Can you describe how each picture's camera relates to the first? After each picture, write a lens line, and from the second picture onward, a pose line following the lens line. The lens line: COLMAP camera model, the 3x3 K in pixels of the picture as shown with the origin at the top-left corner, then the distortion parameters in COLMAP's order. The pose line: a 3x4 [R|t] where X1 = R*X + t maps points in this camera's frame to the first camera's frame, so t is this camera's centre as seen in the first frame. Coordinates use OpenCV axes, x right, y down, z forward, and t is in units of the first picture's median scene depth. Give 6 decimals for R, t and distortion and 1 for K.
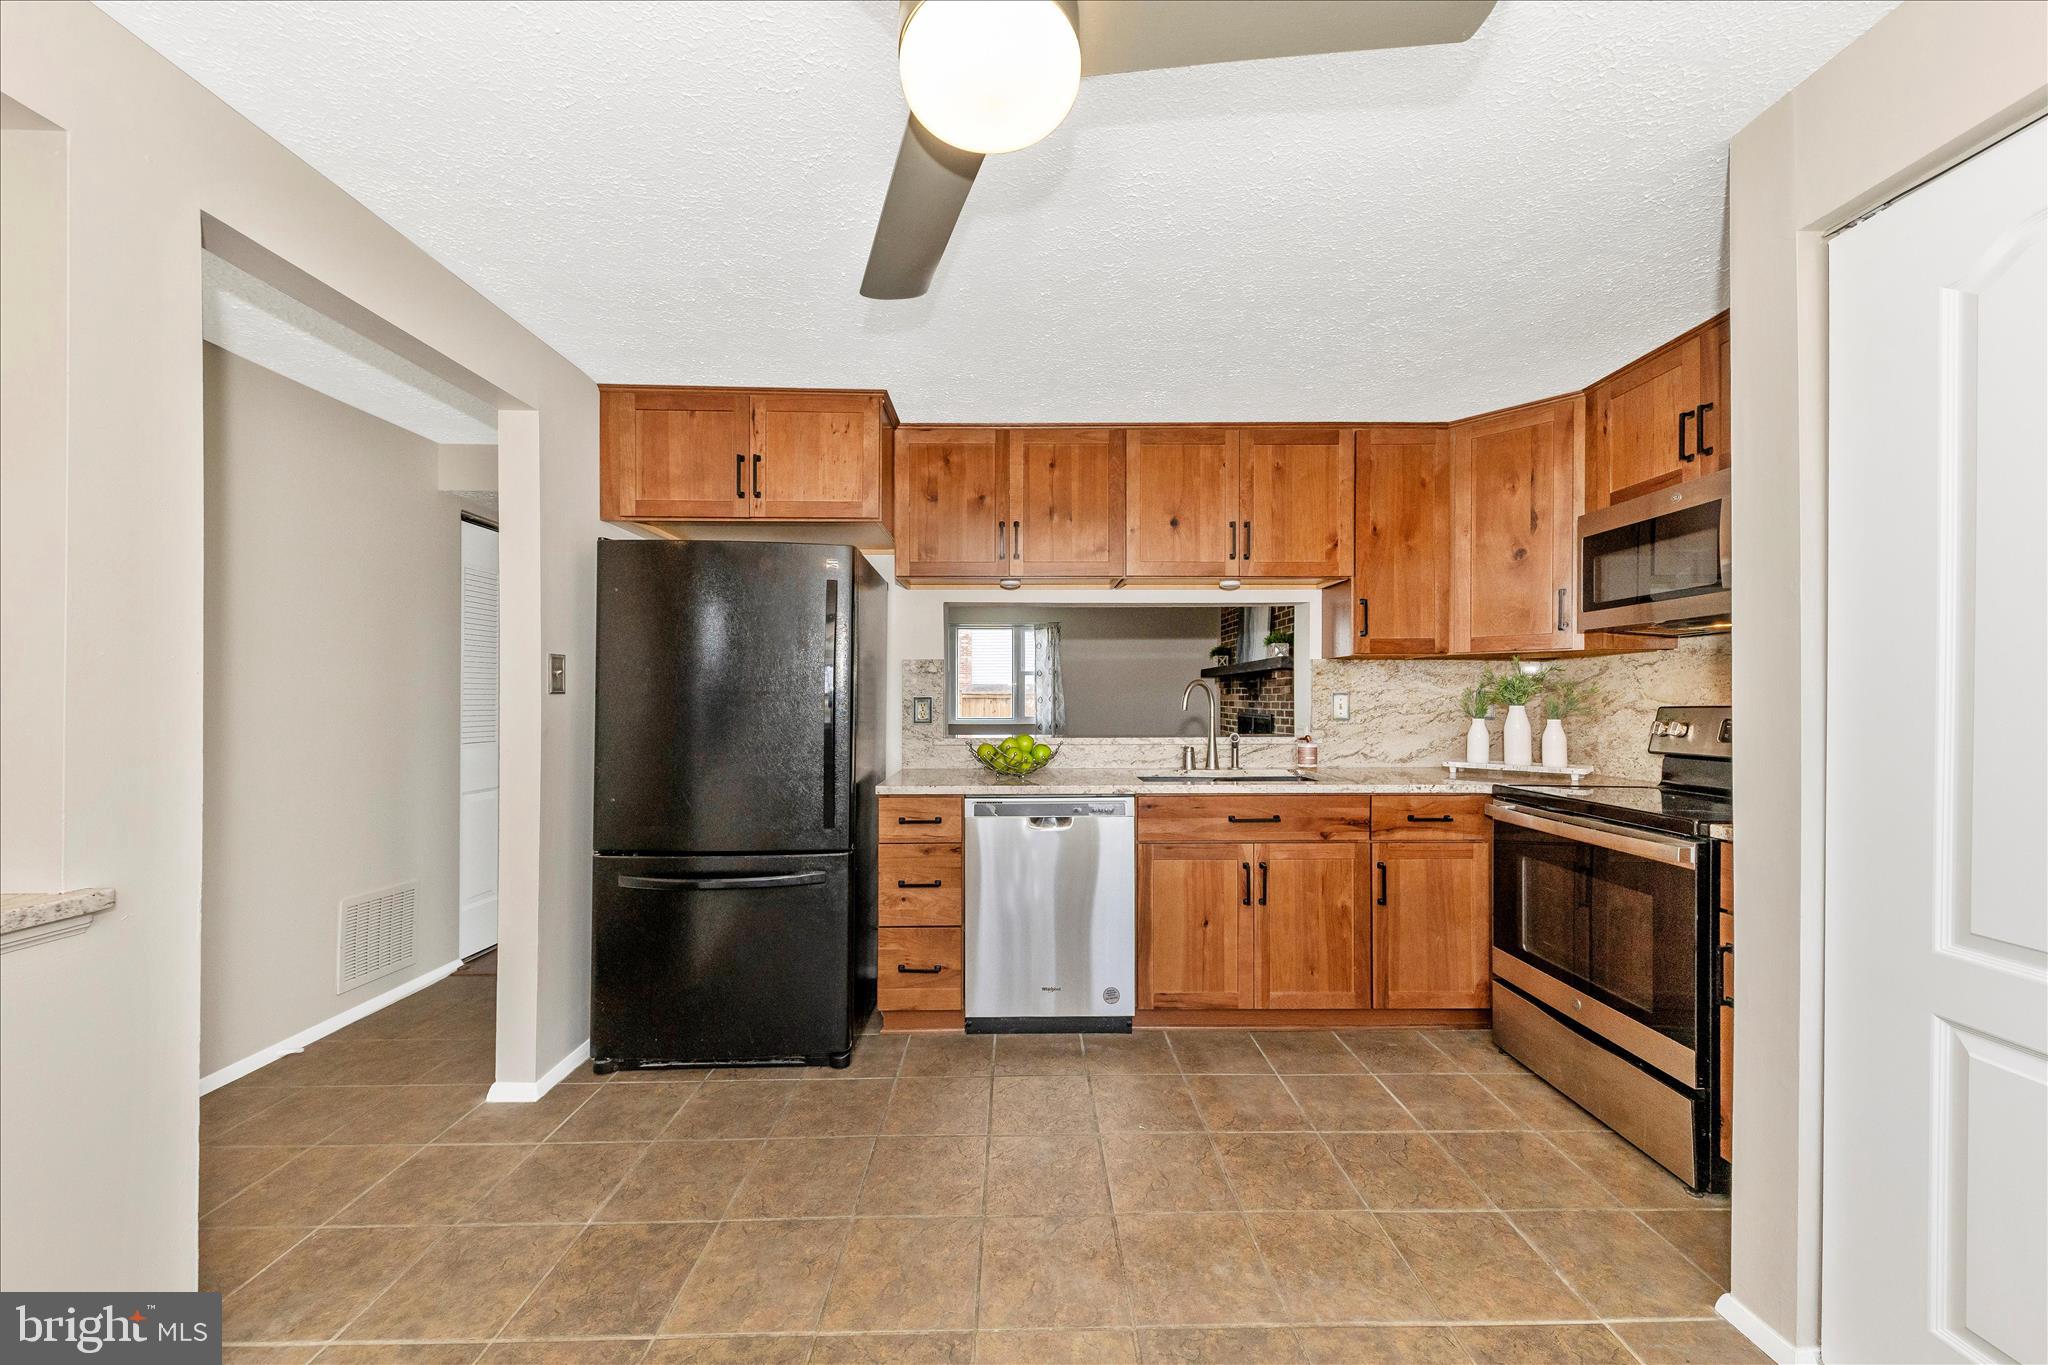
lens RADIAL K [[723.5, 0, 1031.9], [0, 723.5, 695.5], [0, 0, 1]] dist [0.011328, 0.000019]
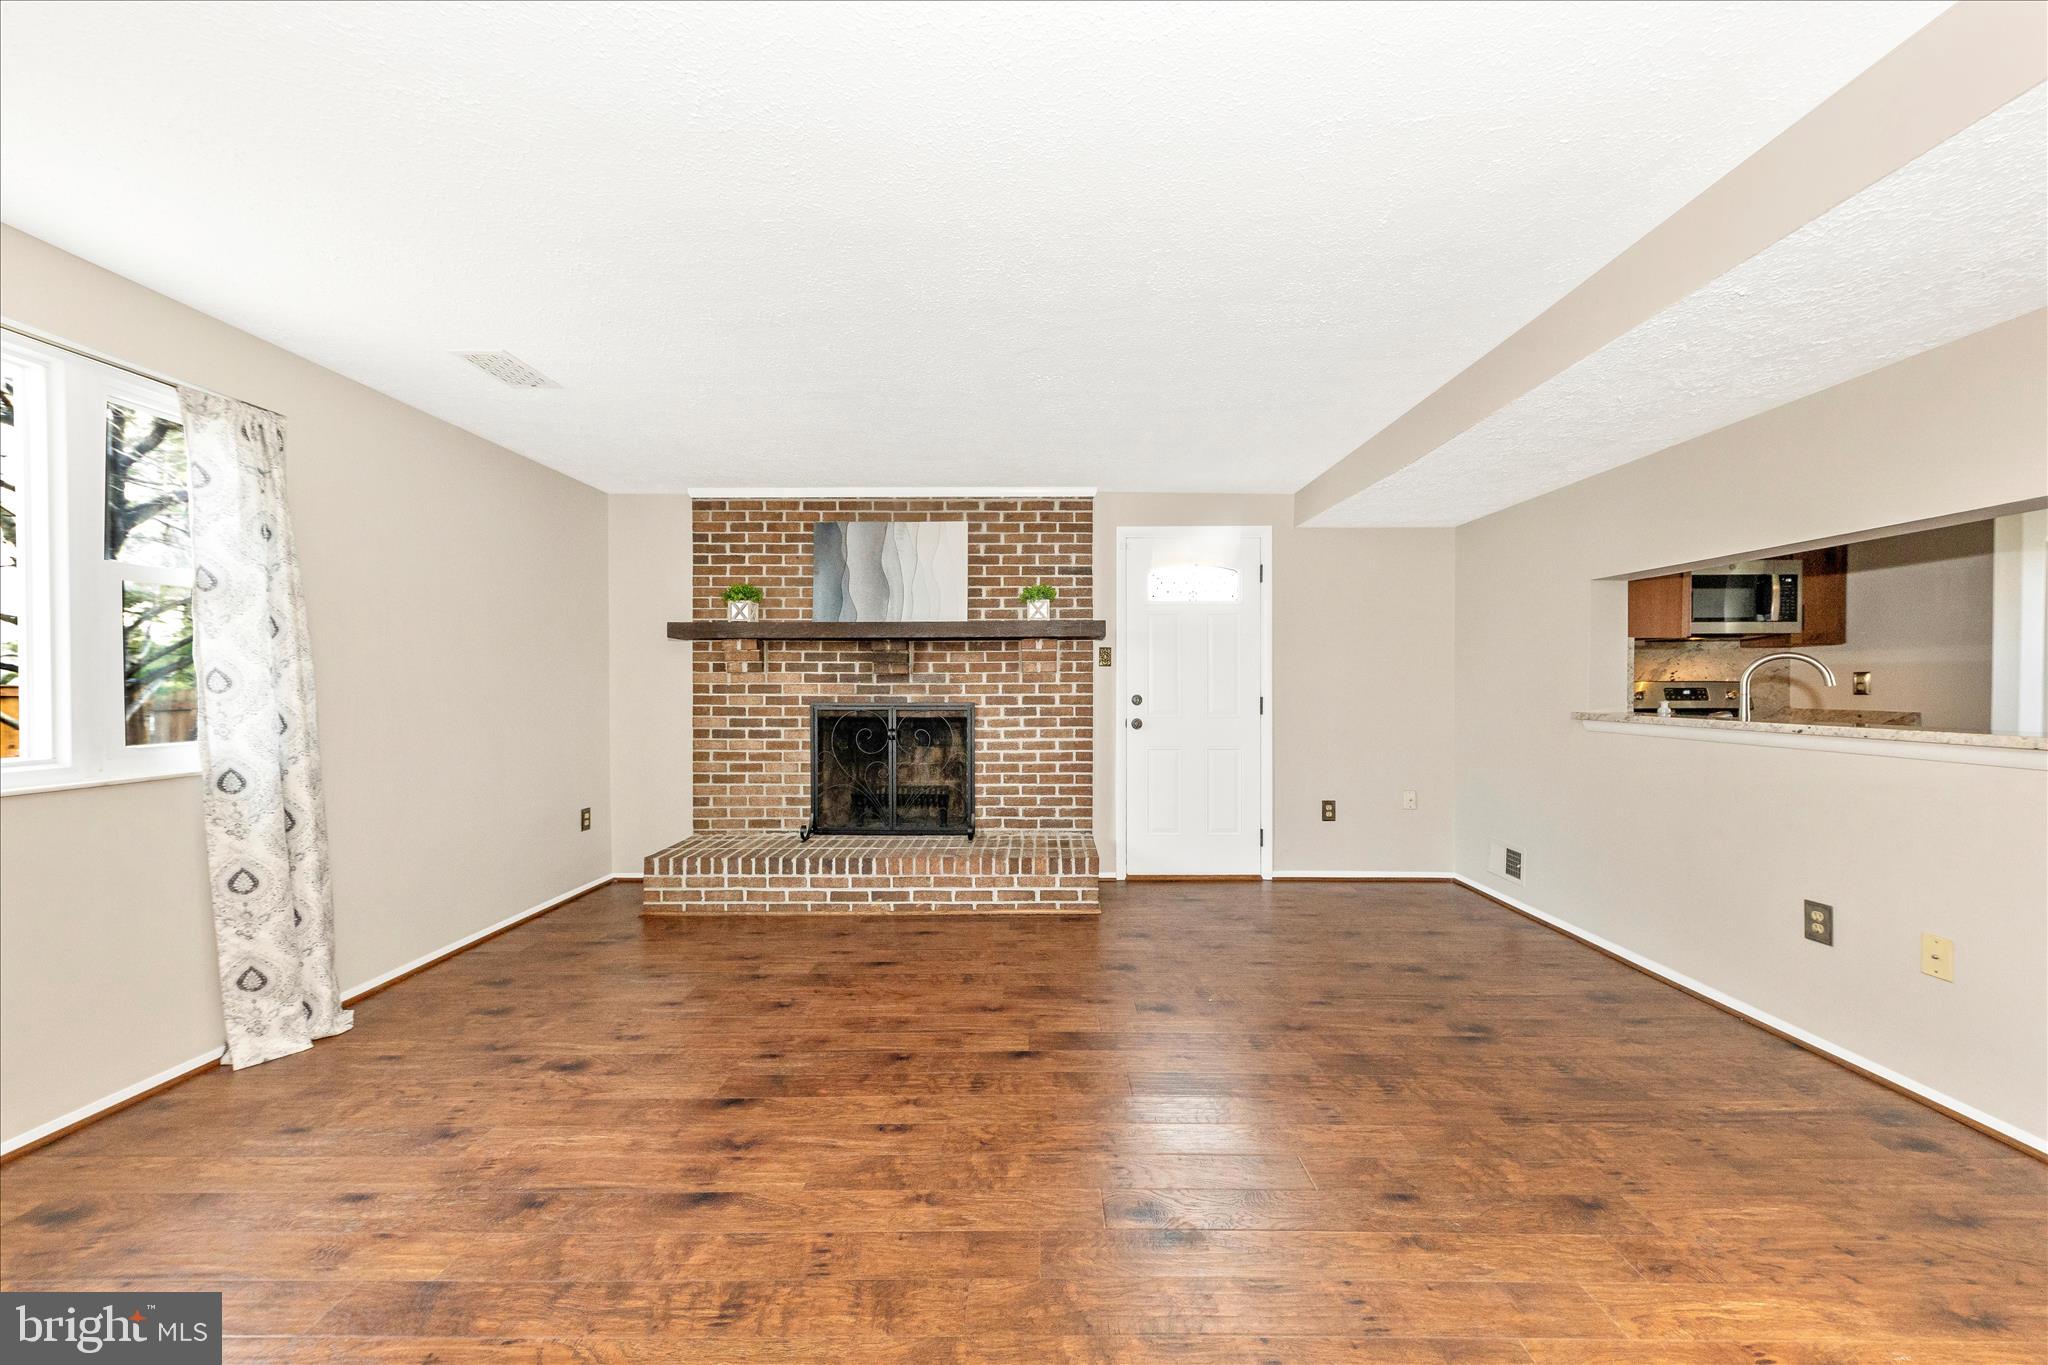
lens RADIAL K [[723.5, 0, 1031.9], [0, 723.5, 695.5], [0, 0, 1]] dist [0.011328, 0.000019]
pose [[0.027575, -0.015095, 0.999506, -0.823994], [-0.001782, 0.999884, 0.015150, 0.021729], [-0.999618, -0.002199, 0.027545, 2.232285]]
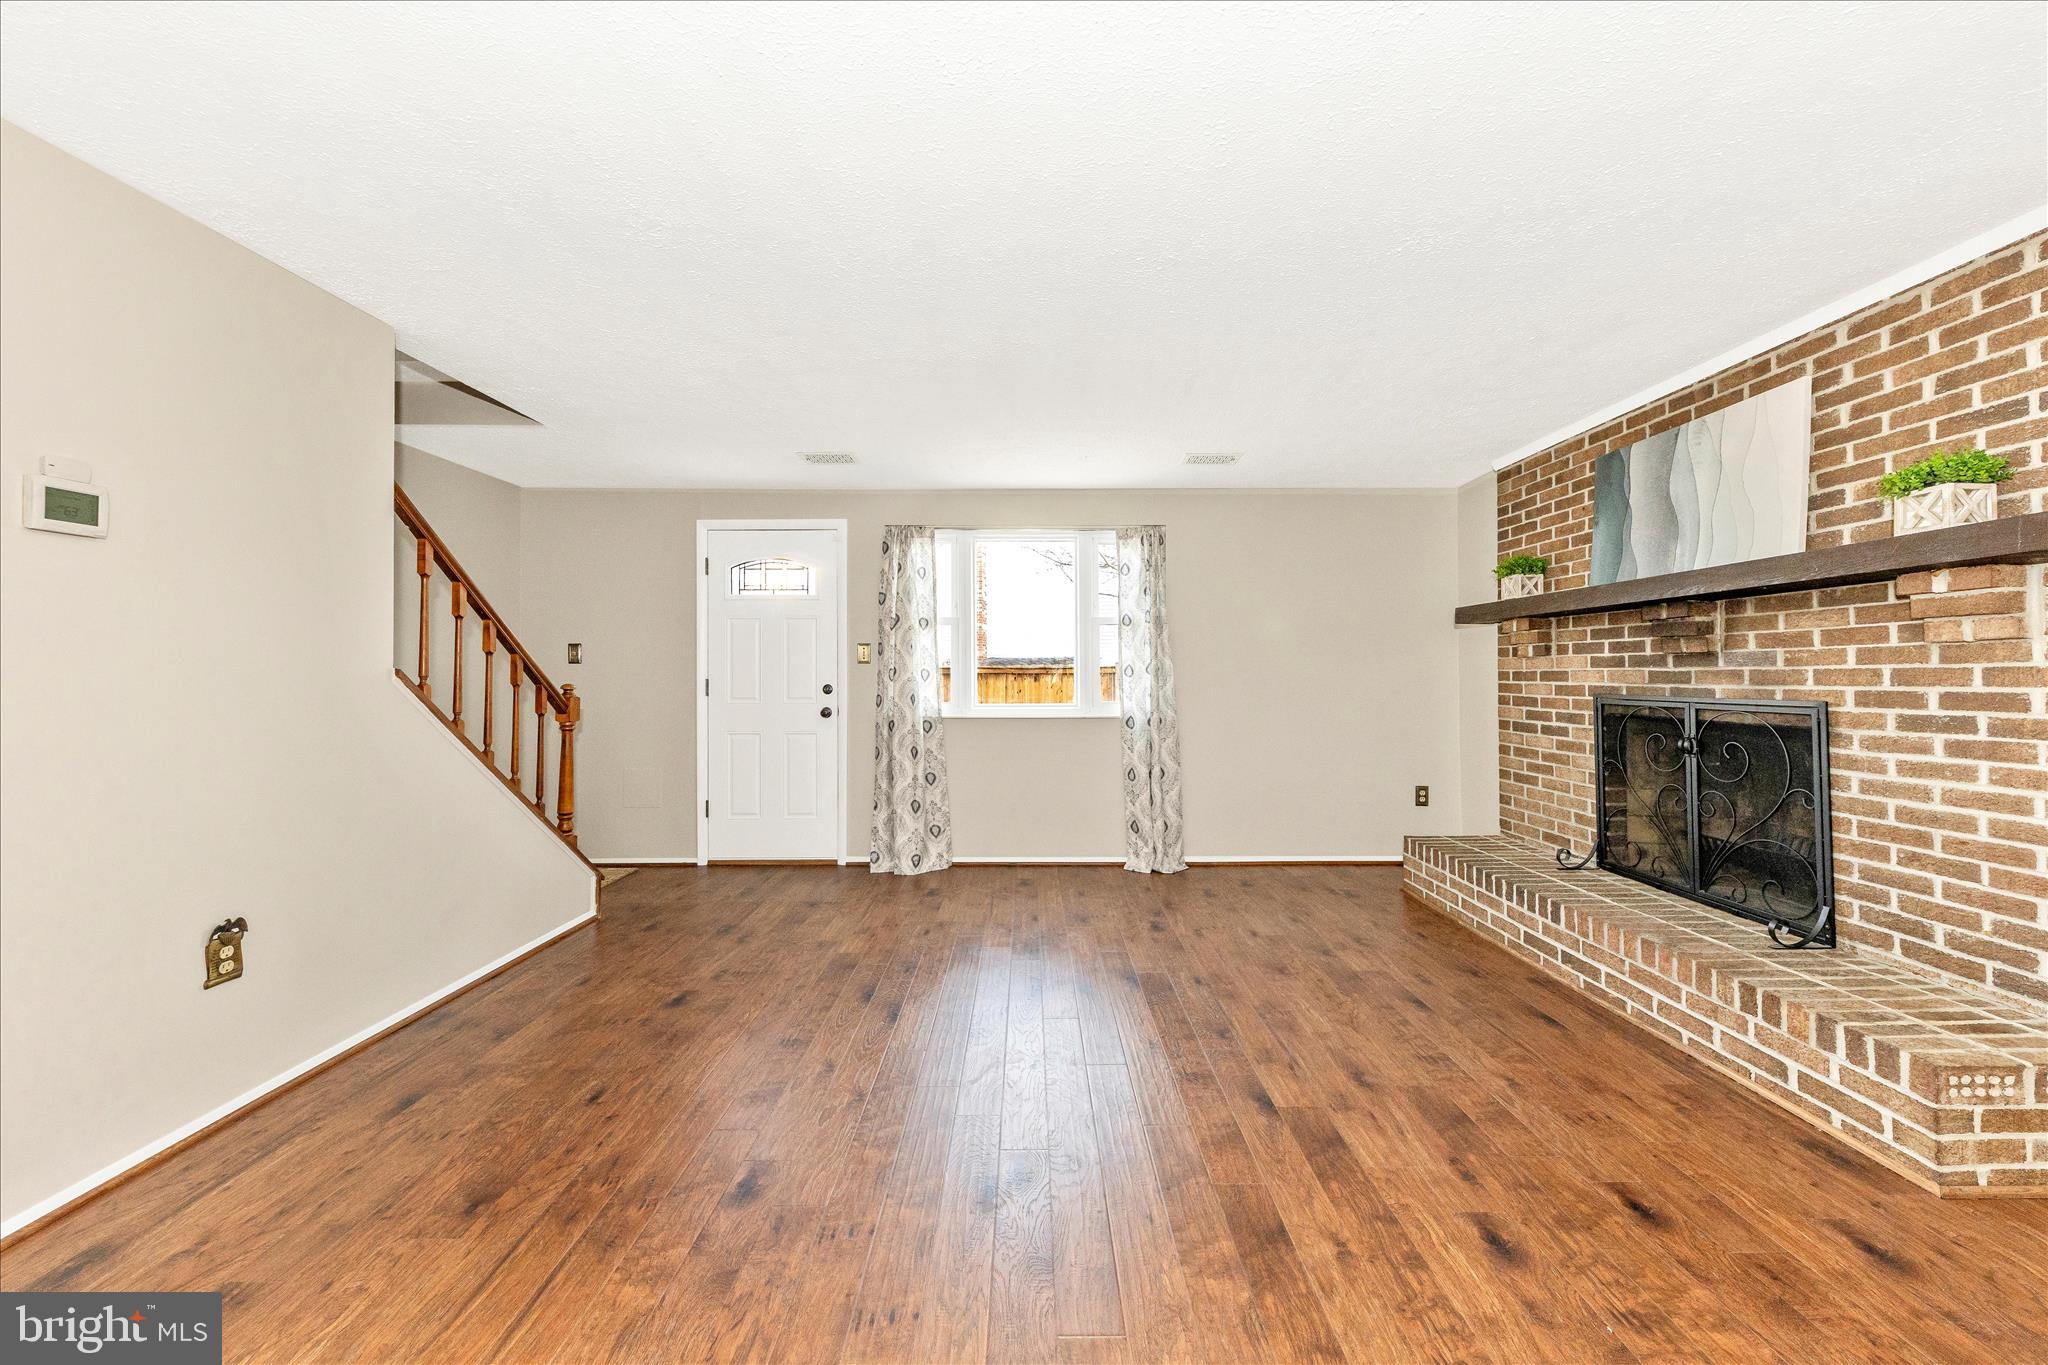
lens RADIAL K [[733.9, 0, 1027.2], [0, 733.9, 663.1], [0, 0, 1]] dist [0.012336, -0.004557]
pose [[0.999734, -0.003772, -0.022750, -0.165371], [0.003450, 0.999894, -0.014151, 0.024772], [0.022801, 0.014069, 0.999641, 1.491522]]
